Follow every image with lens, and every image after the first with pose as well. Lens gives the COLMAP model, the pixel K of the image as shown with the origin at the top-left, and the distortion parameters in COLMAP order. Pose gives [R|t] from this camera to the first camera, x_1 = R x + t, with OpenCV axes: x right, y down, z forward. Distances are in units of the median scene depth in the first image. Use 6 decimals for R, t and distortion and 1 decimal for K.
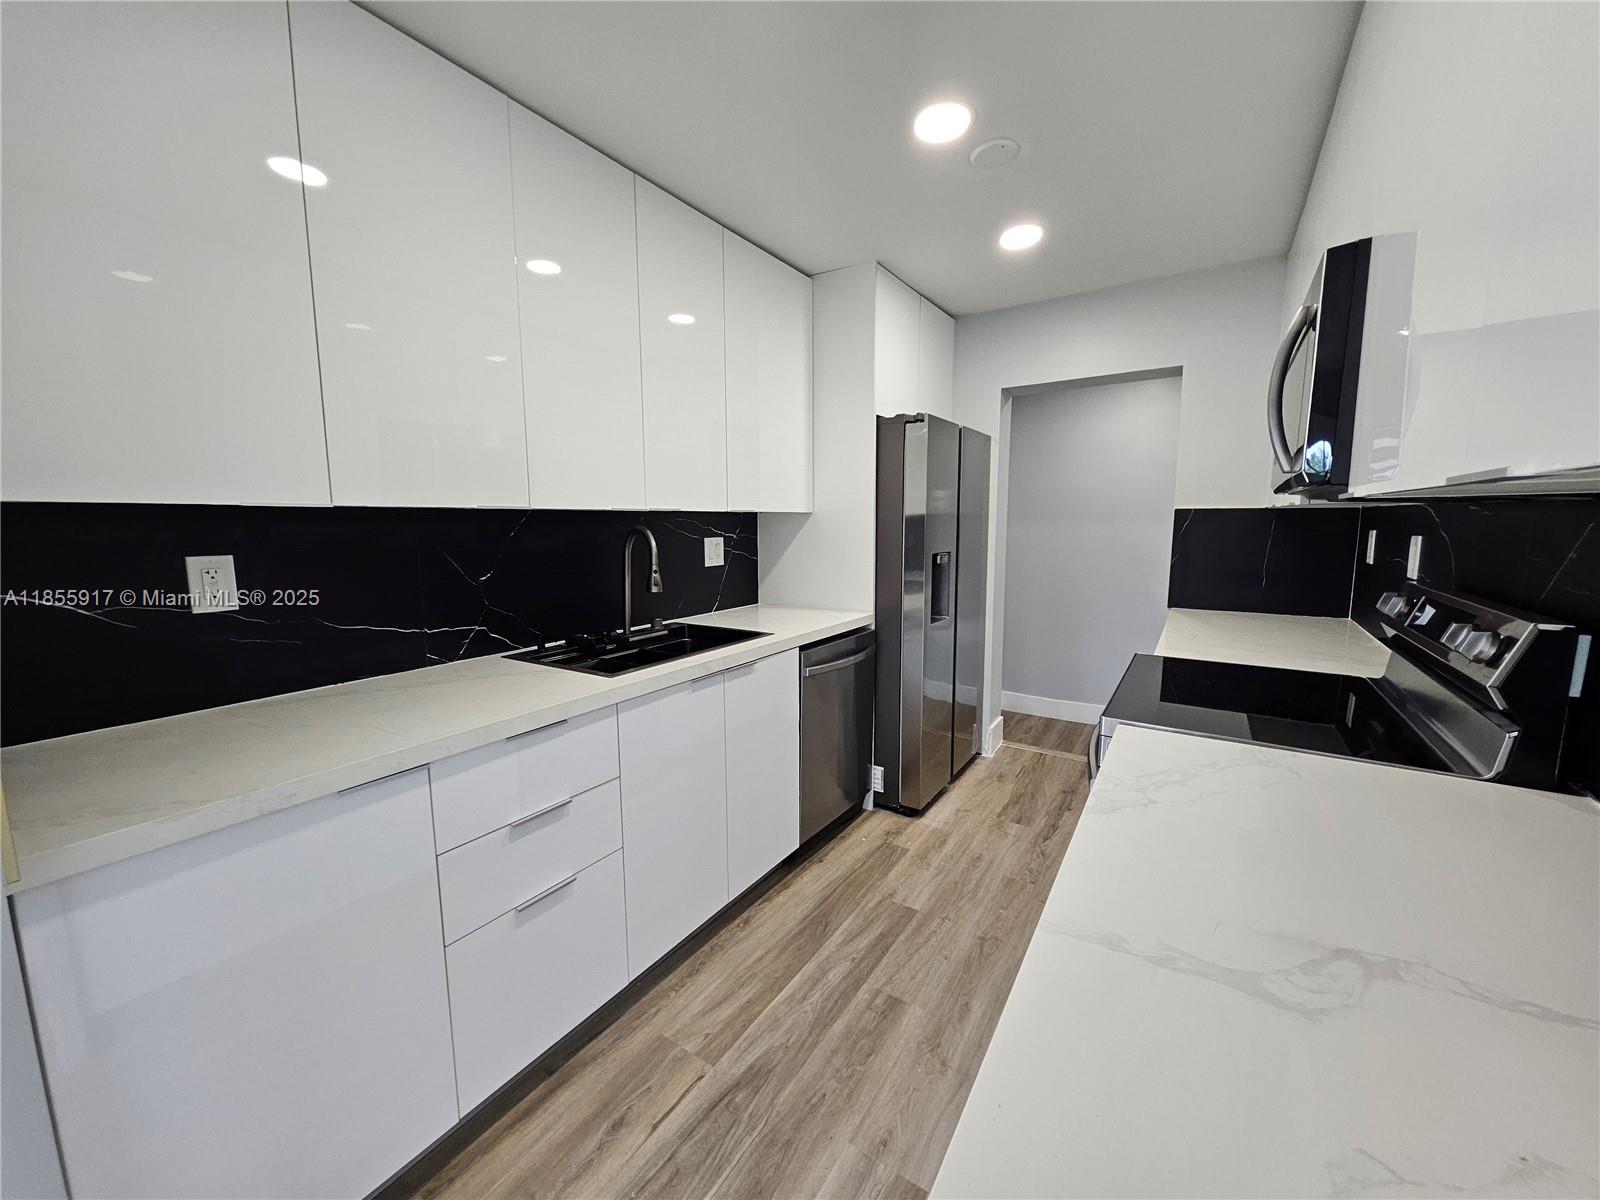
lens RADIAL K [[624.6, 0, 805.8], [0, 624.6, 601.6], [0, 0, 1]] dist [0.003807, 0.000123]
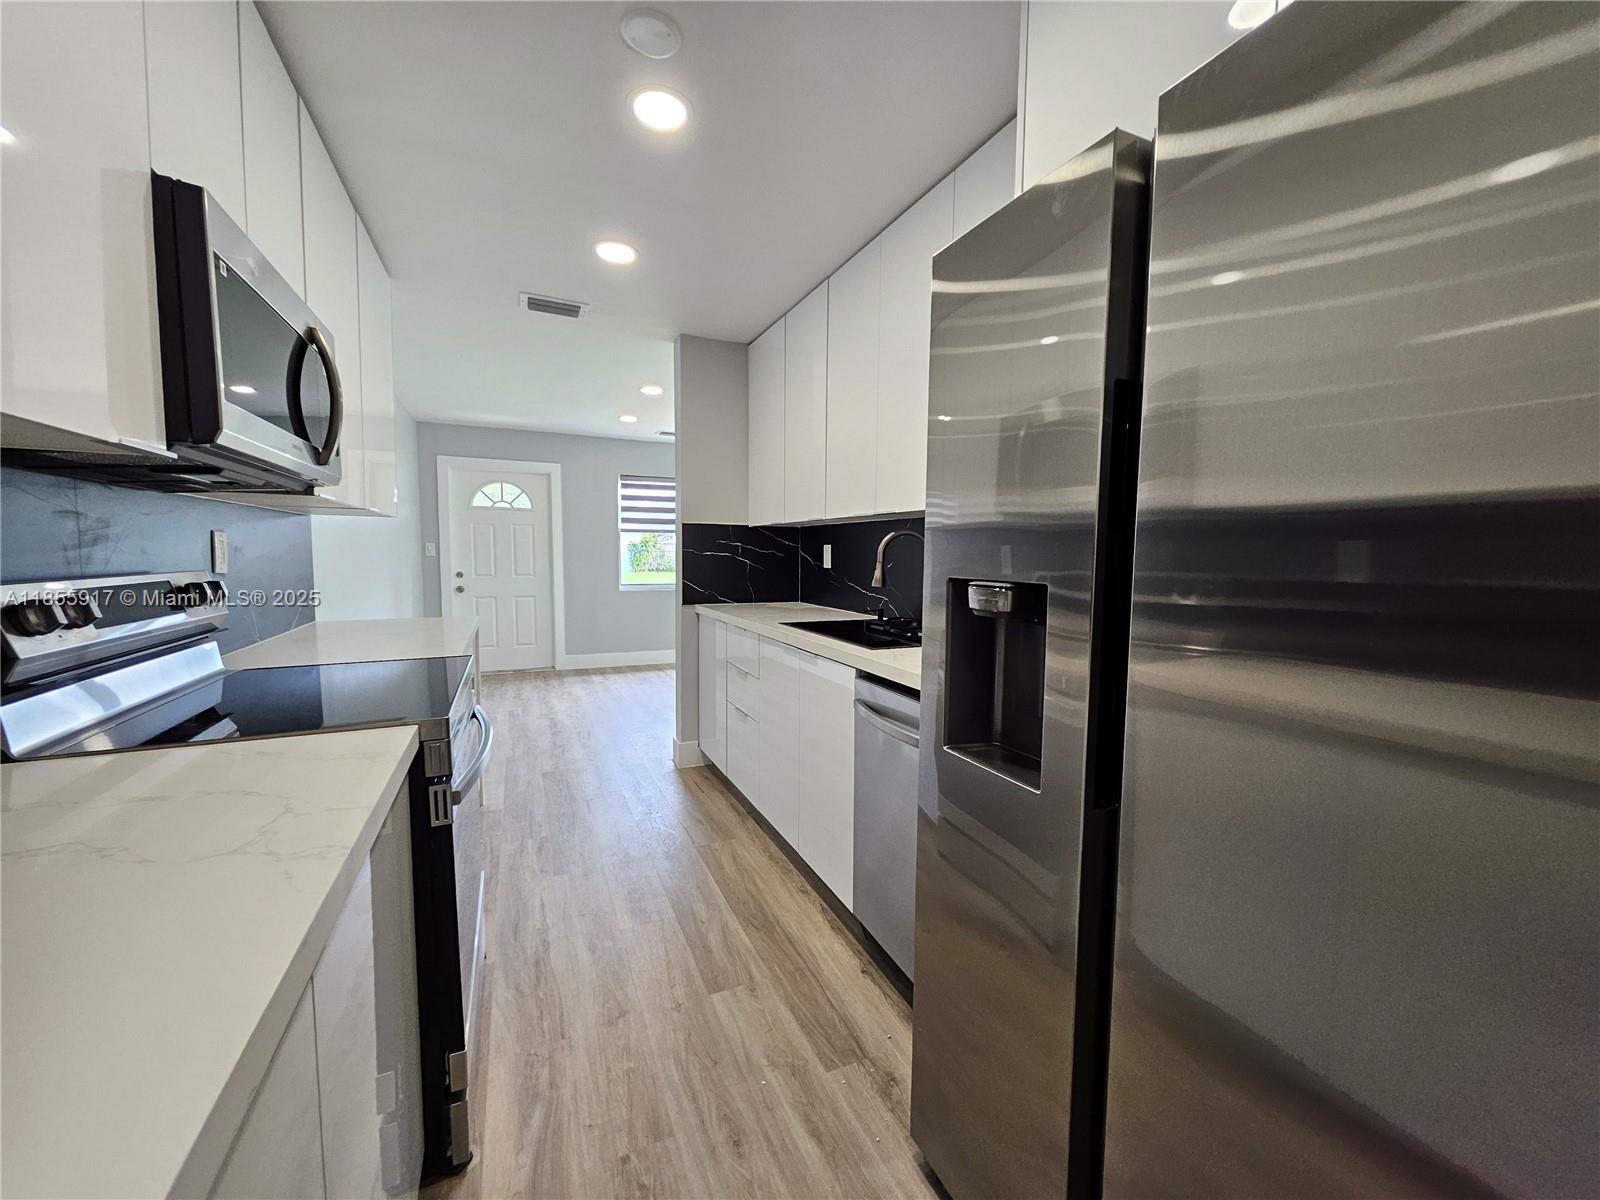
lens RADIAL K [[624.6, 0, 808.2], [0, 624.6, 595.9], [0, 0, 1]] dist [0.003807, 0.000123]
pose [[-0.536471, 0.062696, -0.841586, 0.825965], [-0.119387, 0.981569, 0.149229, -0.168481], [0.835431, 0.180531, -0.519099, 1.547895]]
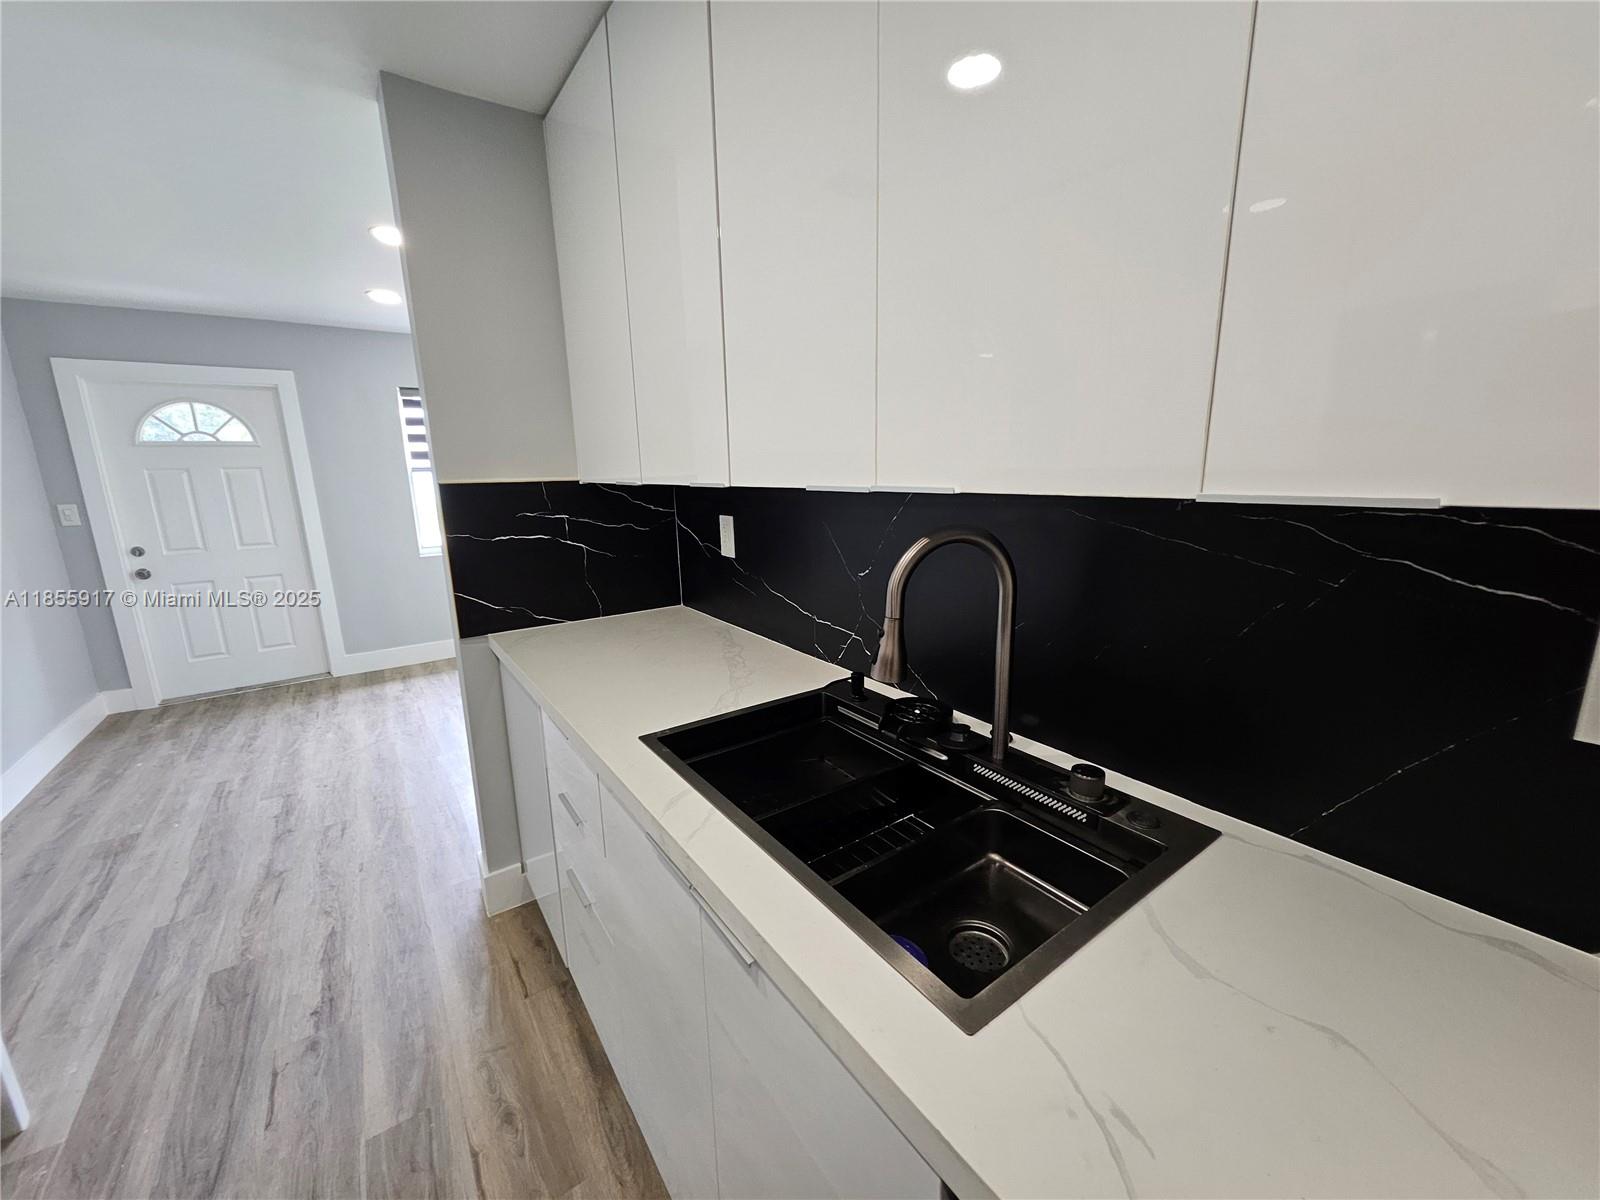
lens RADIAL K [[624.6, 0, 798.2], [0, 624.6, 592.9], [0, 0, 1]] dist [0.003807, 0.000123]
pose [[-0.377473, 0.203215, -0.903448, 0.184568], [-0.100280, 0.960916, 0.258039, -0.199900], [0.920575, 0.188000, -0.342342, 1.122887]]
